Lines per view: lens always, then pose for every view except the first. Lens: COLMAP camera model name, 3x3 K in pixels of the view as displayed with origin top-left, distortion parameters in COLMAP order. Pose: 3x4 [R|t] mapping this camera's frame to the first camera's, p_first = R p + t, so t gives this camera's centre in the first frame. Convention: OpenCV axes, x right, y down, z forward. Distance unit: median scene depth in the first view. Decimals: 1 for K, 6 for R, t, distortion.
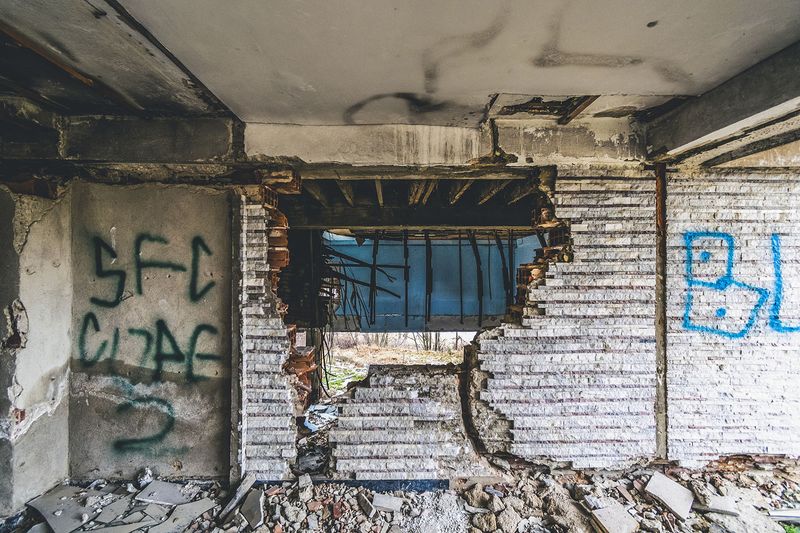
lens RADIAL K [[349.9, 0, 399.6], [0, 349.9, 265.4], [0, 0, 1]] dist [0.002385, 0.000274]
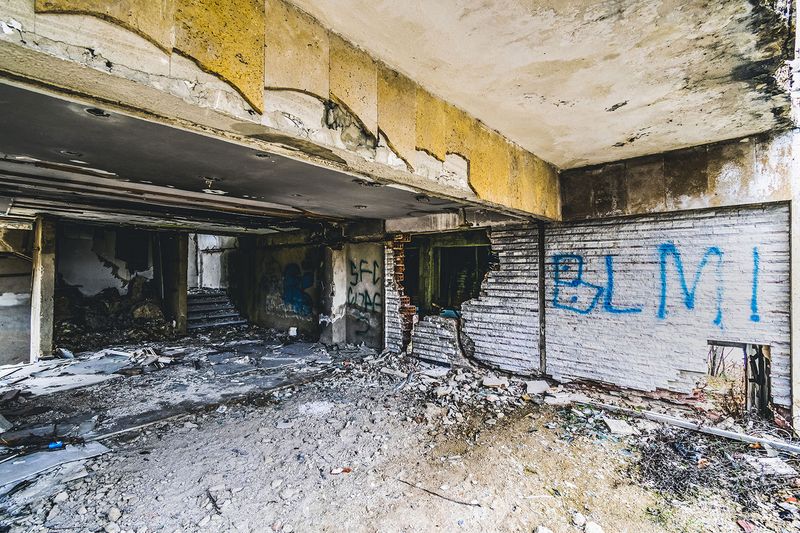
lens RADIAL K [[349.9, 0, 400.2], [0, 349.9, 267.6], [0, 0, 1]] dist [0.002385, 0.000274]
pose [[0.748168, -0.001646, -0.663507, 1.443803], [0.007355, 0.999956, 0.005813, -0.045692], [0.663468, -0.009229, 0.748148, -0.965675]]
